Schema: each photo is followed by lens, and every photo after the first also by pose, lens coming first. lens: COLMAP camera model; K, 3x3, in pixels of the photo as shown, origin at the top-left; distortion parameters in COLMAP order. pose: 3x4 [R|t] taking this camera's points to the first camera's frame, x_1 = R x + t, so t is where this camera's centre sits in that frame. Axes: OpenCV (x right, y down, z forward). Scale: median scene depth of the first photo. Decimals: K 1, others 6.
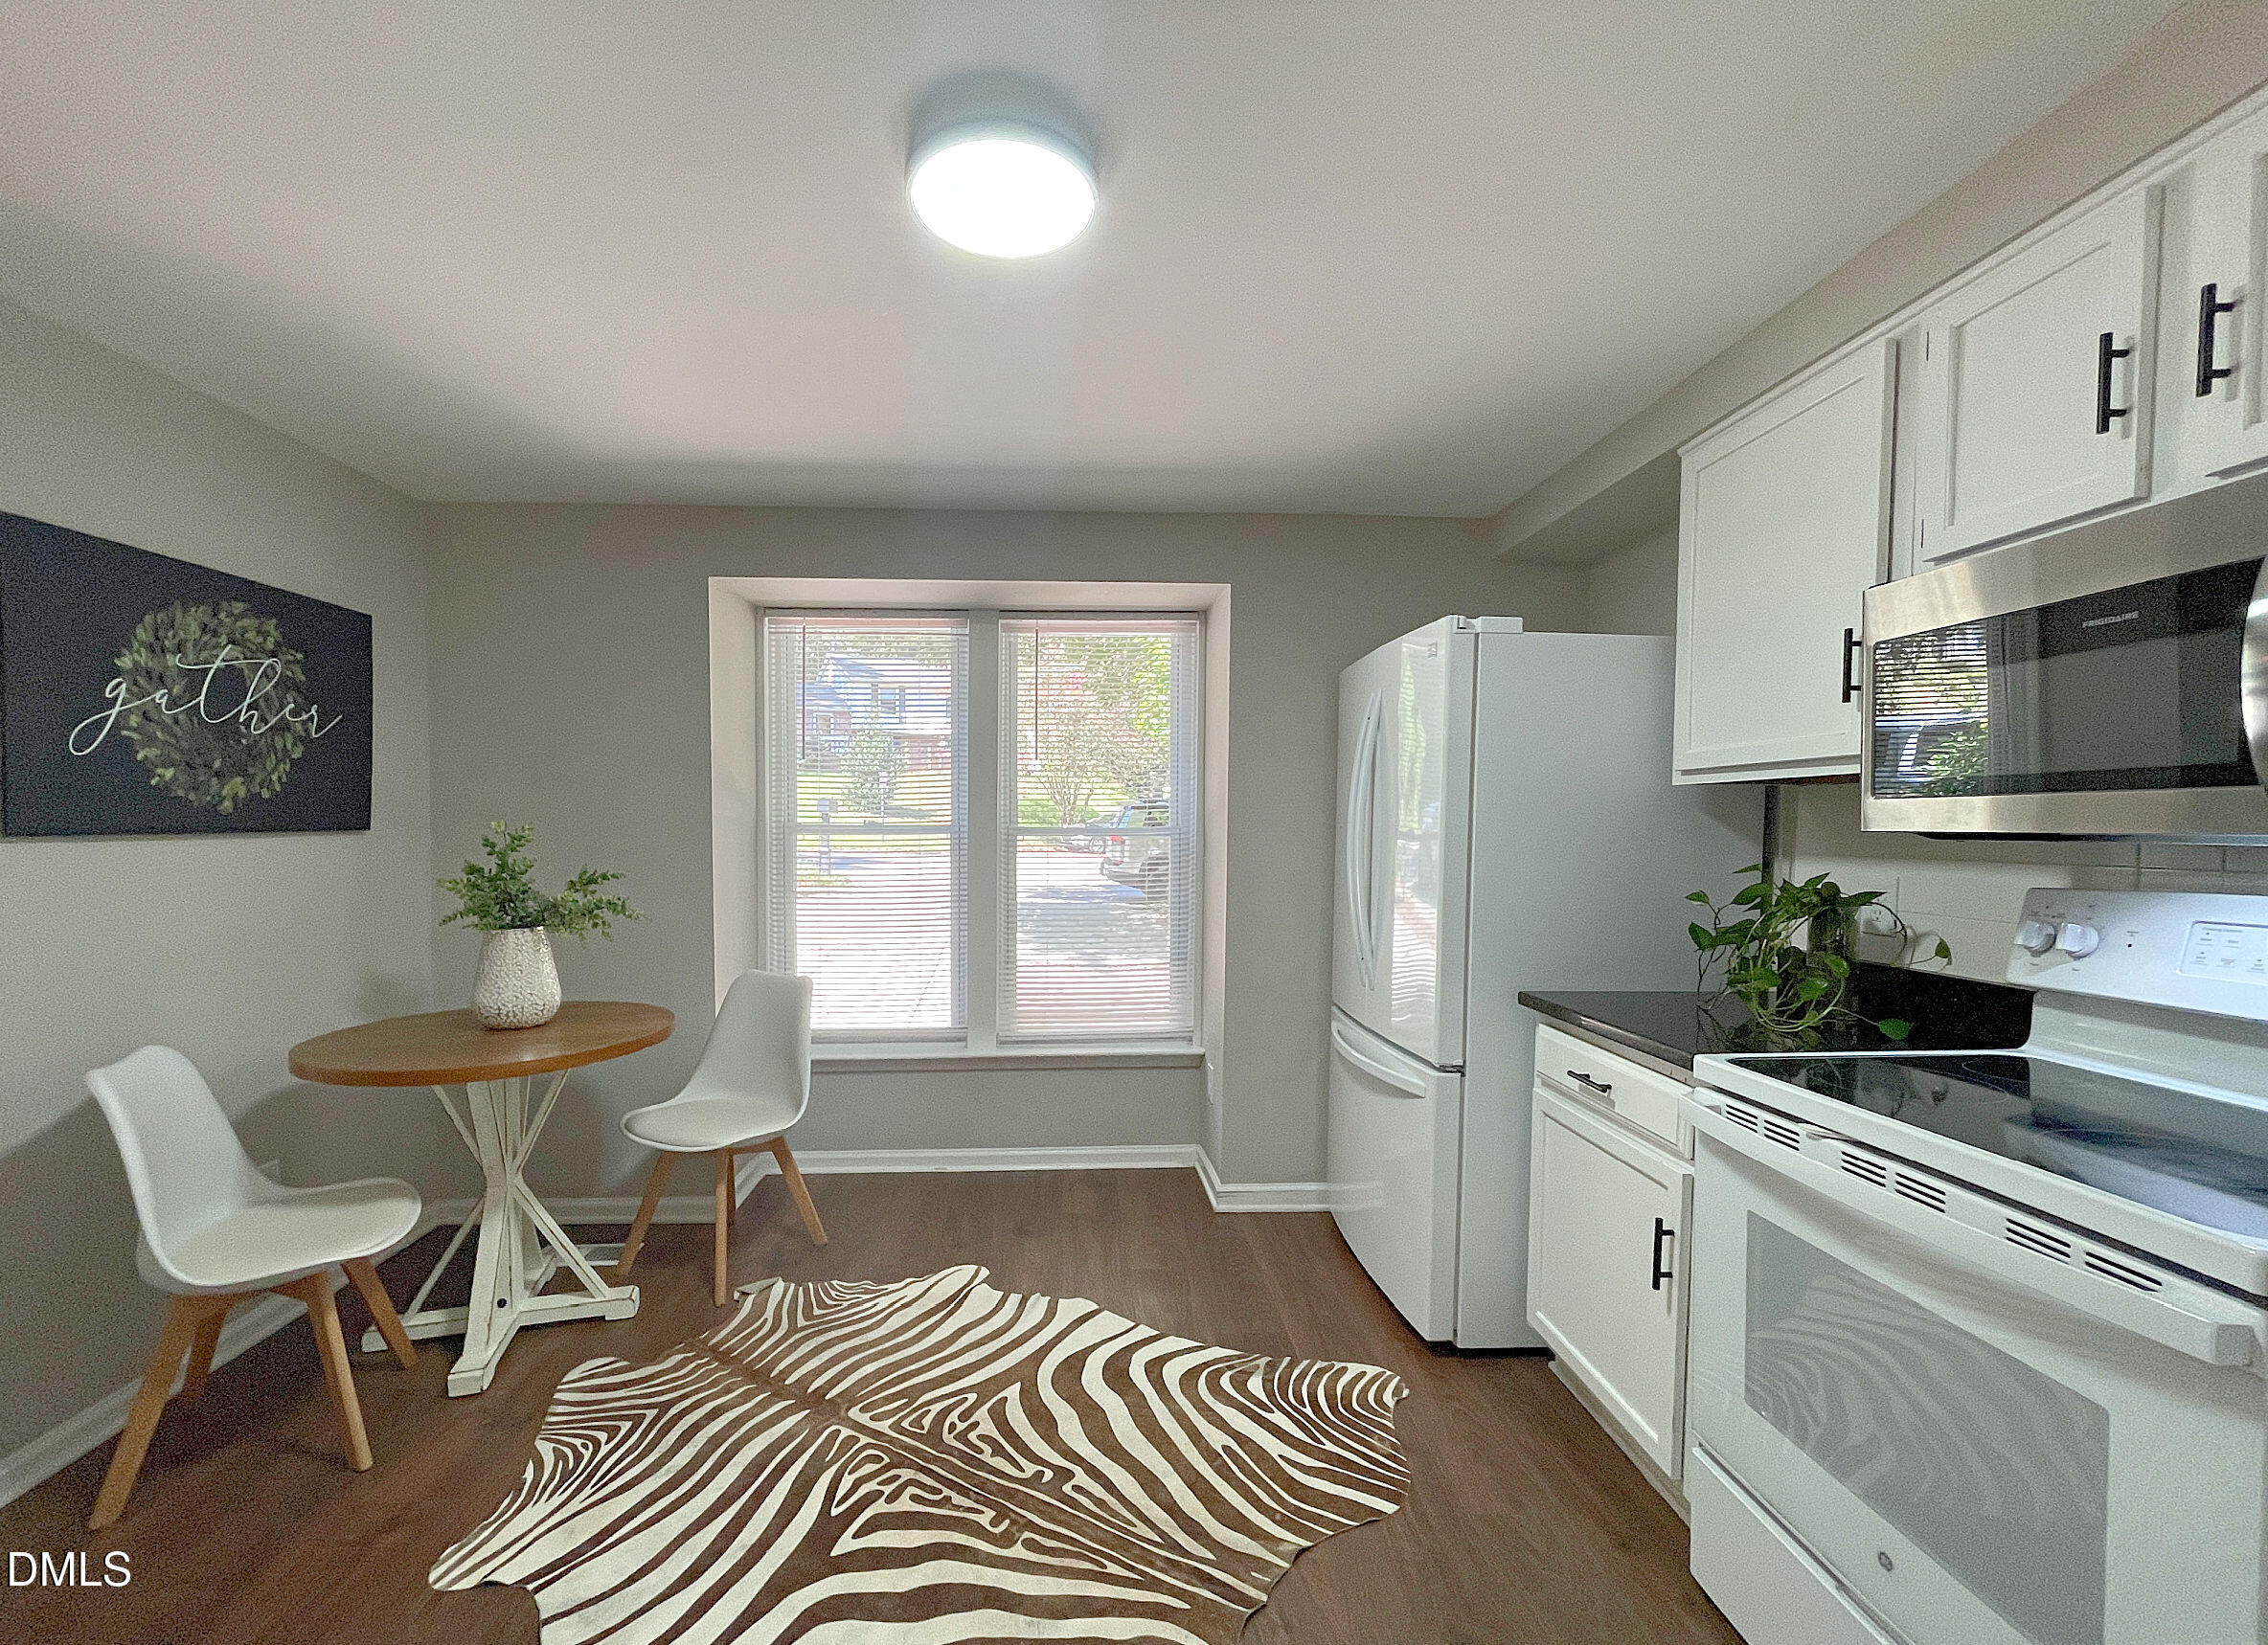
lens RADIAL K [[948.2, 0, 1105.5], [0, 948.2, 870.7], [0, 0, 1]] dist [0.000328, -0.000014]
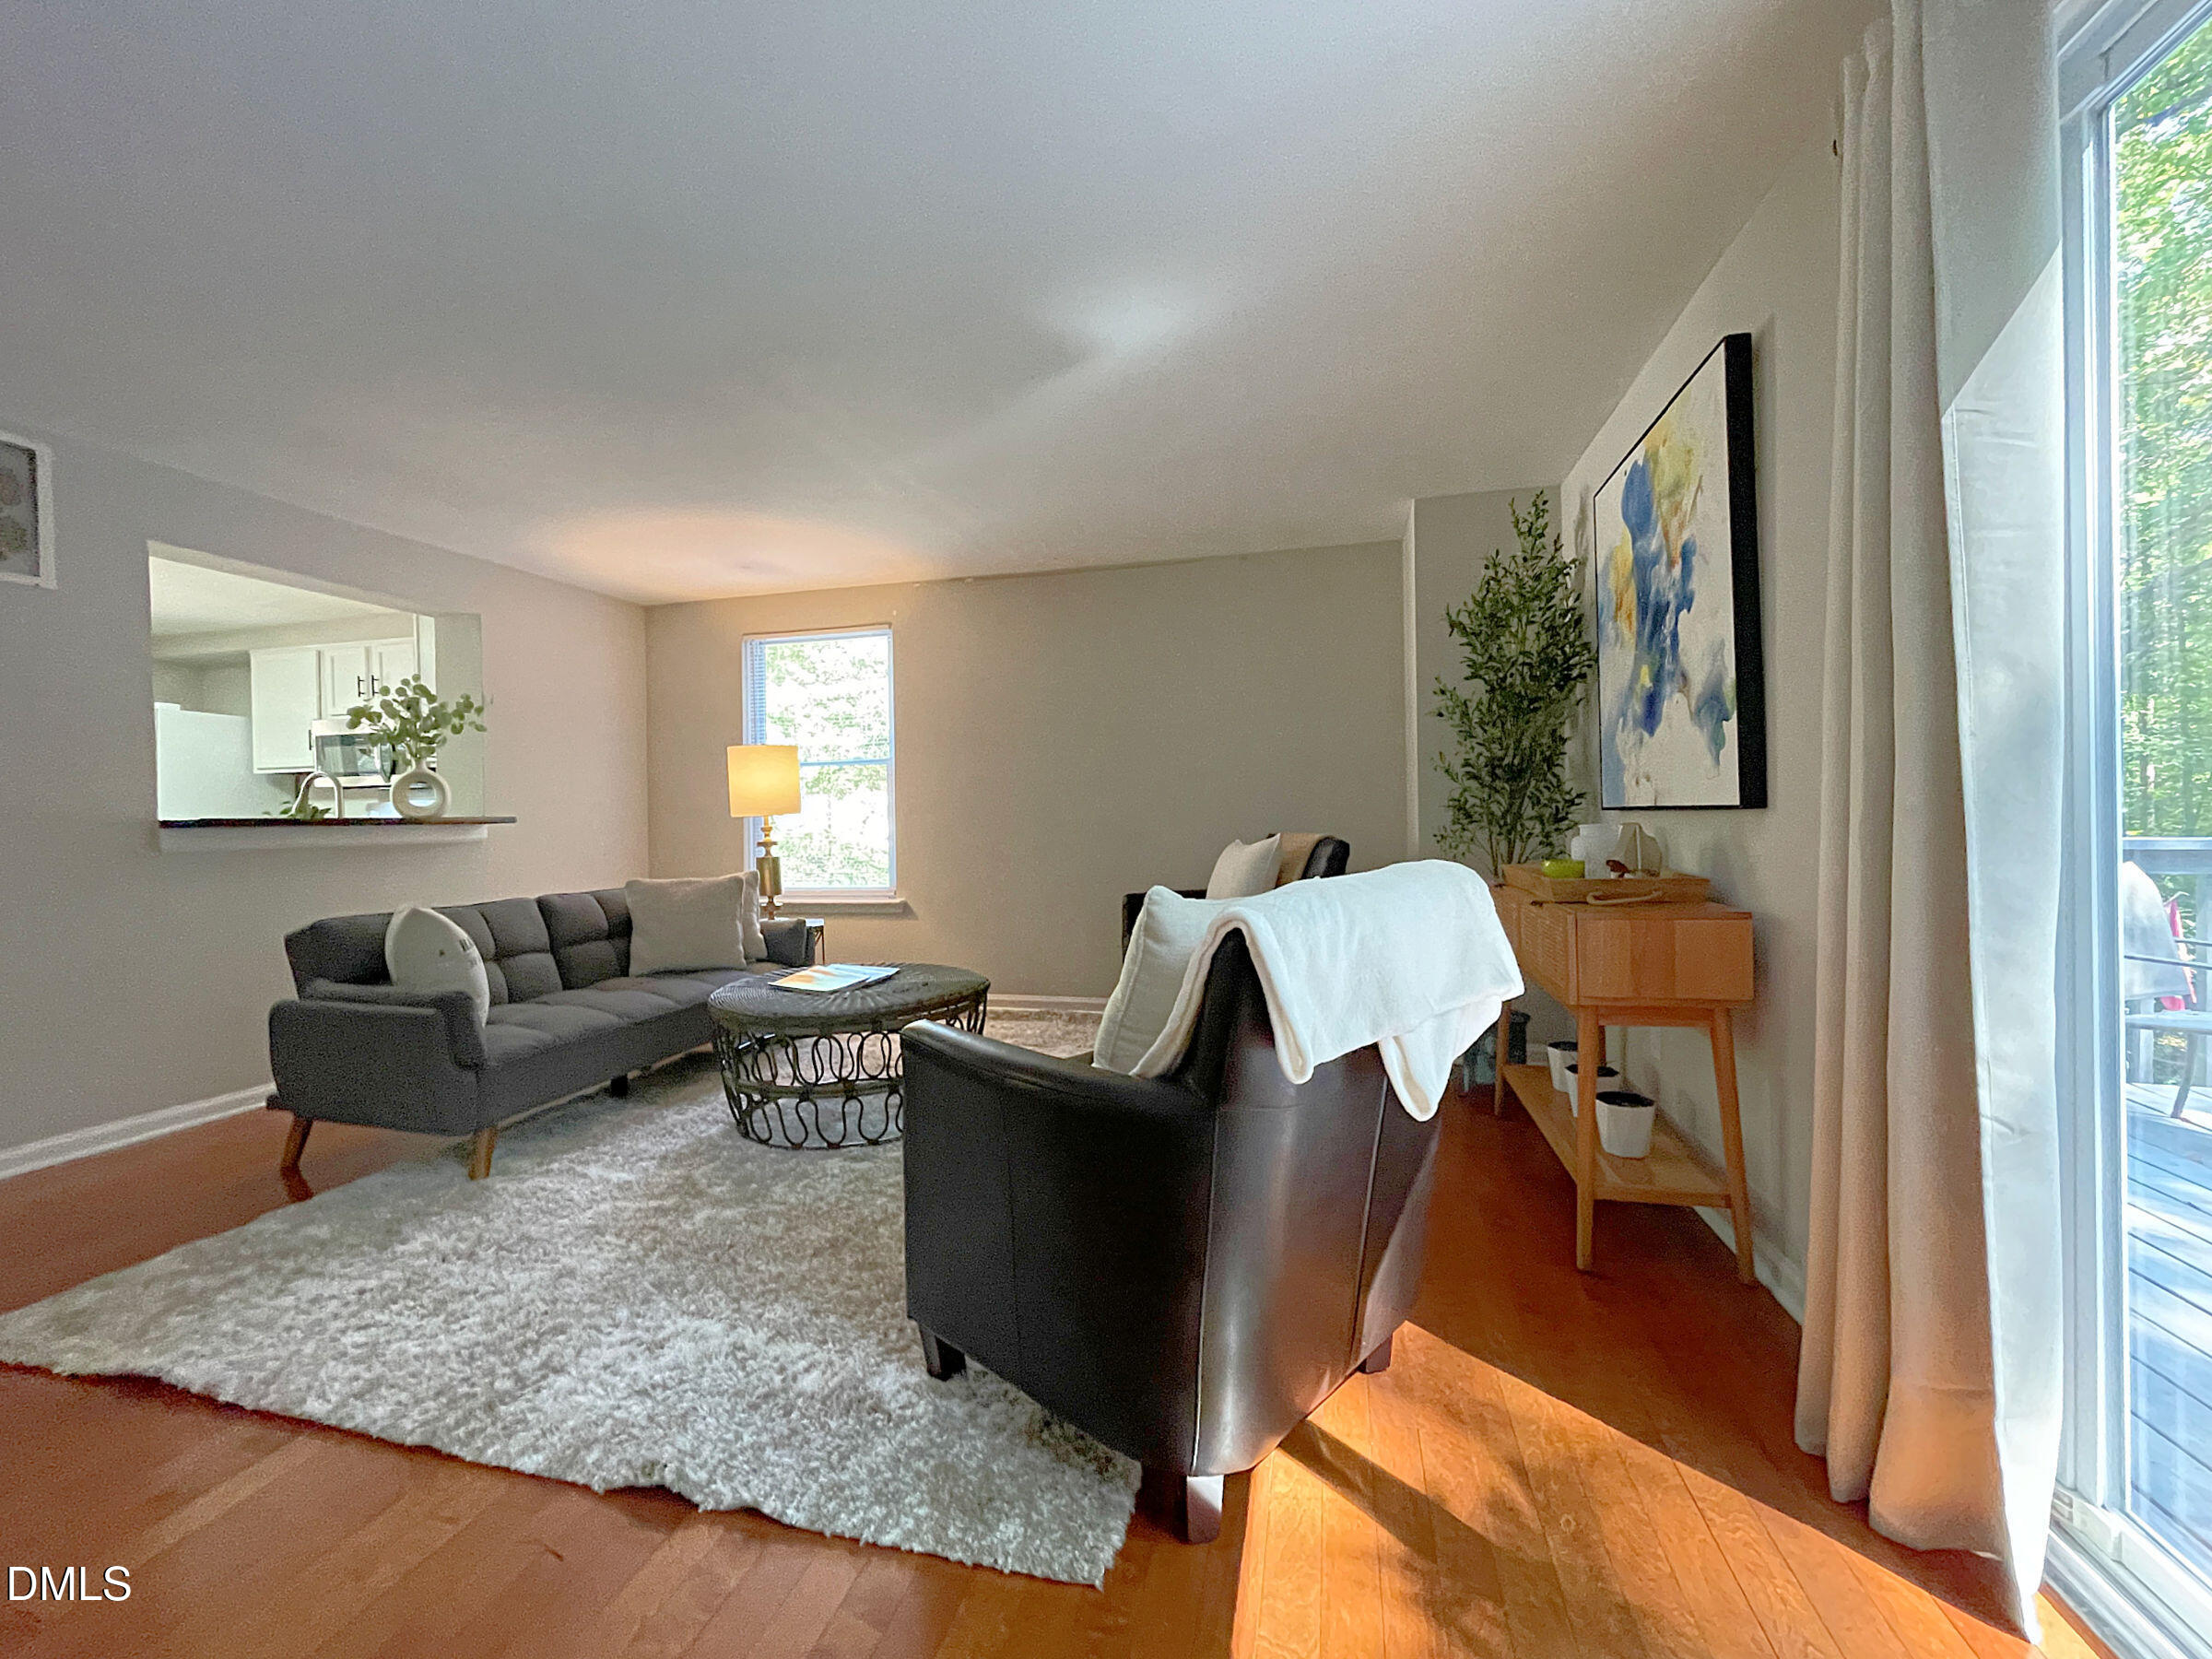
lens RADIAL K [[898.8, 0, 1114.5], [0, 898.8, 825.0], [0, 0, 1]] dist [-0.000434, -0.000763]
pose [[0.273243, -0.015756, 0.961816, -1.423015], [0.067951, 0.997684, -0.002960, 0.275285], [-0.959542, 0.066165, 0.273681, -2.431763]]
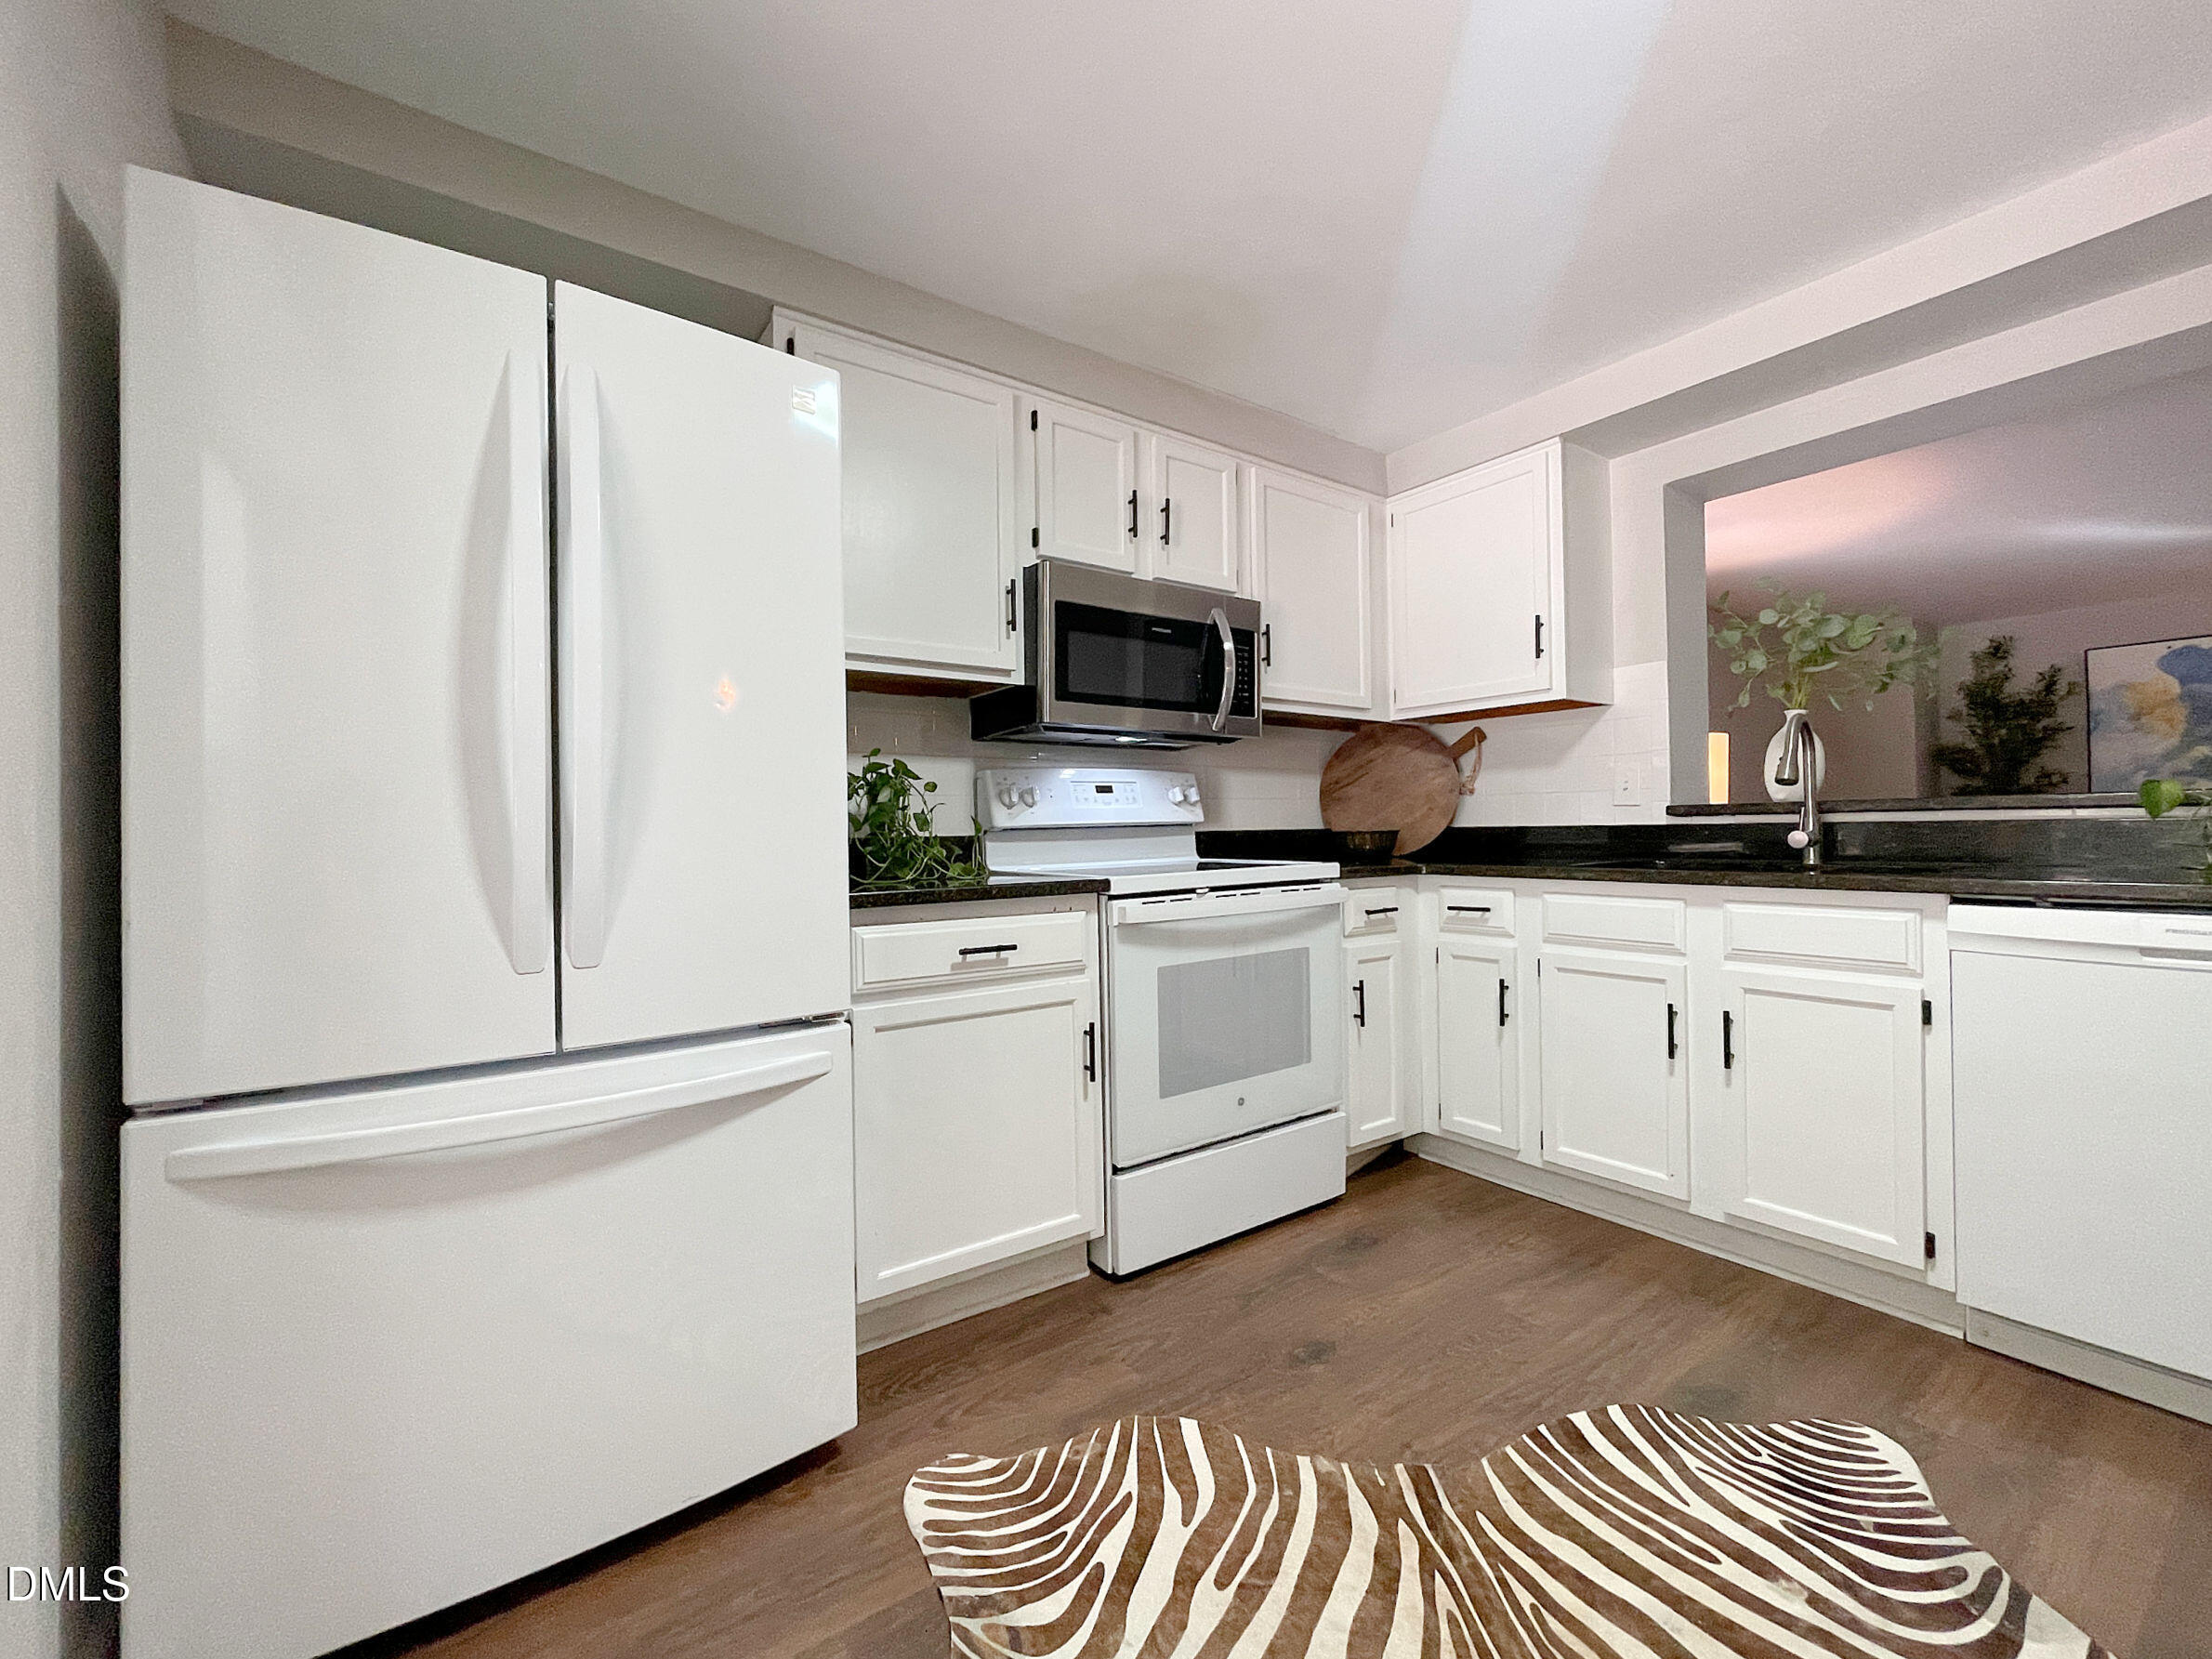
lens RADIAL K [[898.8, 0, 1114.5], [0, 898.8, 825.0], [0, 0, 1]] dist [-0.000434, -0.000763]
pose [[-0.546517, 0.013603, 0.837338, -0.375910], [0.056465, 0.998191, 0.020637, 0.082963], [-0.835542, 0.058559, -0.546296, 1.459126]]
